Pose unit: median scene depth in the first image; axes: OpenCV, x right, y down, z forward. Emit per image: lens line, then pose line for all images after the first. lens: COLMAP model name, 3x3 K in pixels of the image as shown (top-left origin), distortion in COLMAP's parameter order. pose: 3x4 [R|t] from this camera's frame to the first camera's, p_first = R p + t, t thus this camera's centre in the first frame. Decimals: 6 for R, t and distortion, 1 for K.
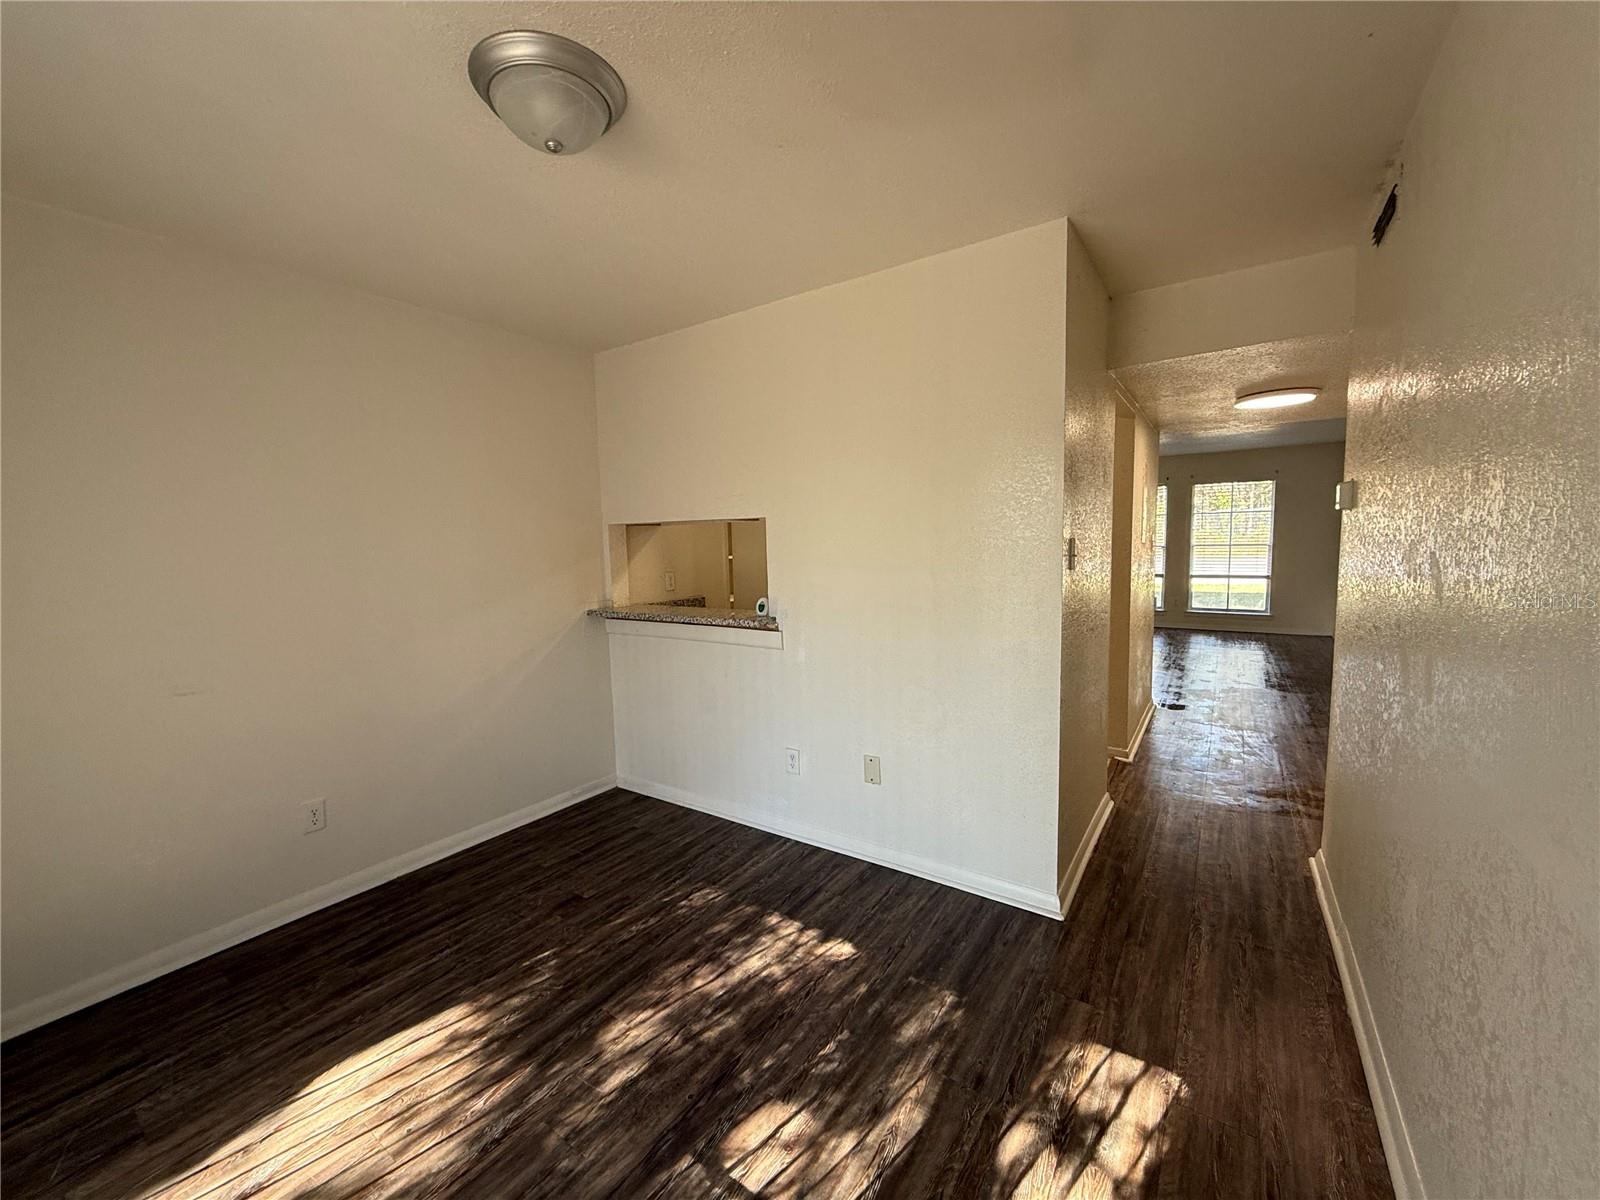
lens RADIAL K [[630.0, 0, 816.0], [0, 630.0, 597.9], [0, 0, 1]] dist [0.000364, 0.000379]
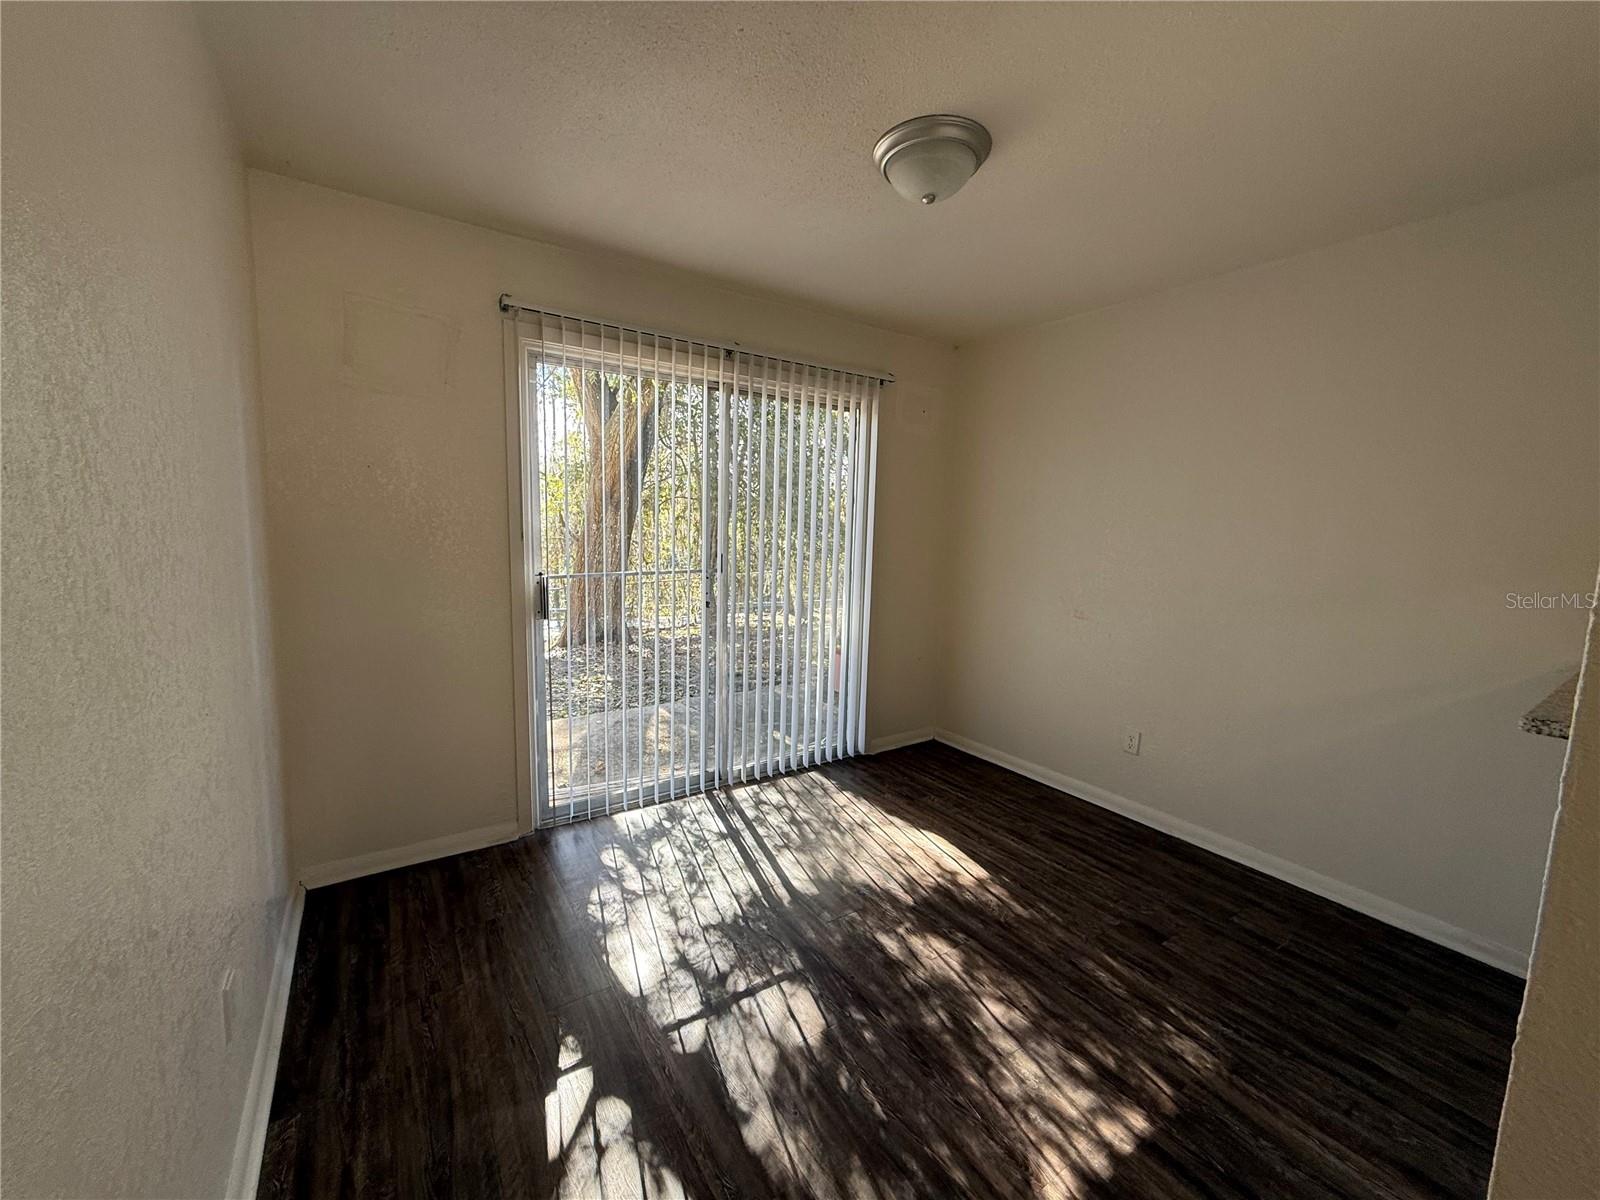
lens RADIAL K [[630.0, 0, 815.7], [0, 630.0, 599.2], [0, 0, 1]] dist [0.000364, 0.000379]
pose [[-0.371737, 0.124154, -0.919998, 0.759687], [-0.100986, 0.979728, 0.173019, -0.125060], [0.922829, 0.157224, -0.351664, 1.085239]]
